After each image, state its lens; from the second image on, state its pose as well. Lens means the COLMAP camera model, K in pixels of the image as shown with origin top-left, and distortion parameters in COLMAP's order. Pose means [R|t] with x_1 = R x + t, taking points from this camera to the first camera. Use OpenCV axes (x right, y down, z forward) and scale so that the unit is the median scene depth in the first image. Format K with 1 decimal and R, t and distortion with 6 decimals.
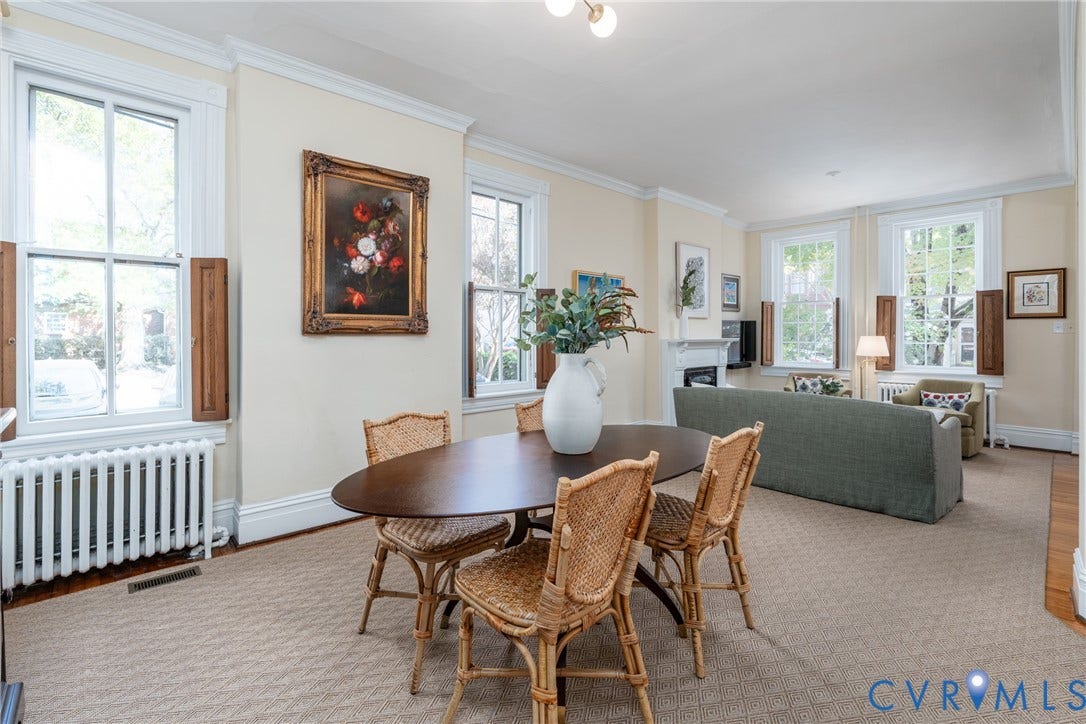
lens RADIAL K [[482.1, 0, 534.6], [0, 482.1, 332.1], [0, 0, 1]] dist [-0.004802, -0.000290]
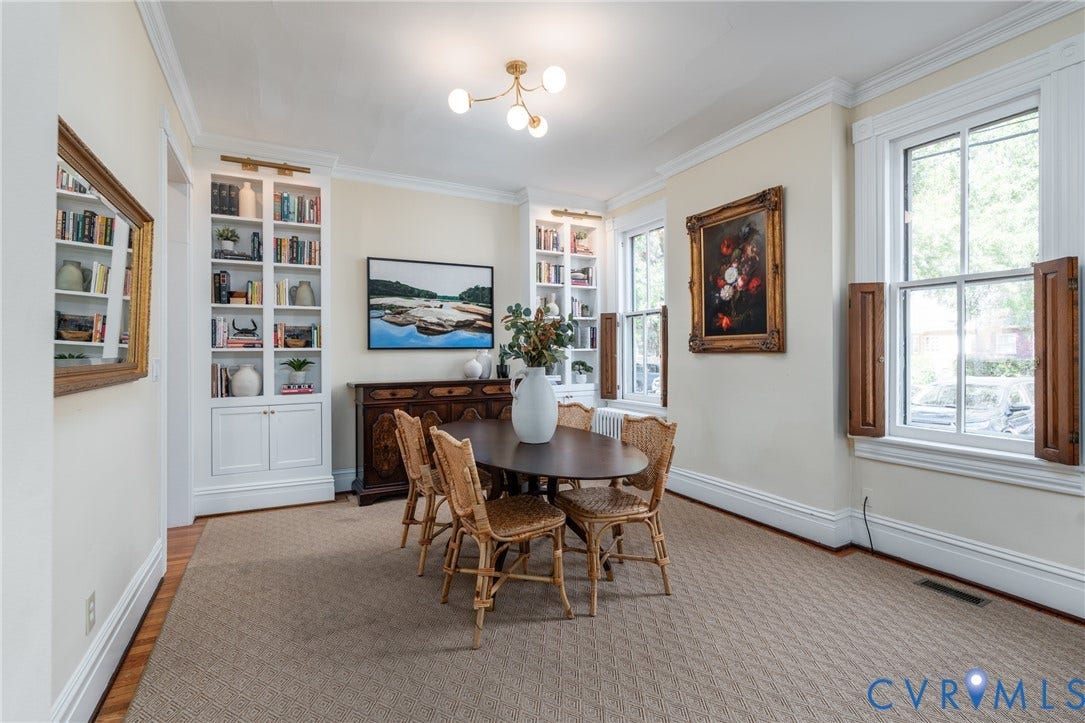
lens RADIAL K [[481.7, 0, 541.1], [0, 481.7, 355.4], [0, 0, 1]] dist [-0.004802, -0.000290]
pose [[-0.220555, 0.008168, -0.975340, 0.848276], [0.006613, 0.999954, 0.006878, 0.000371], [0.975352, -0.004933, -0.220599, 0.805084]]
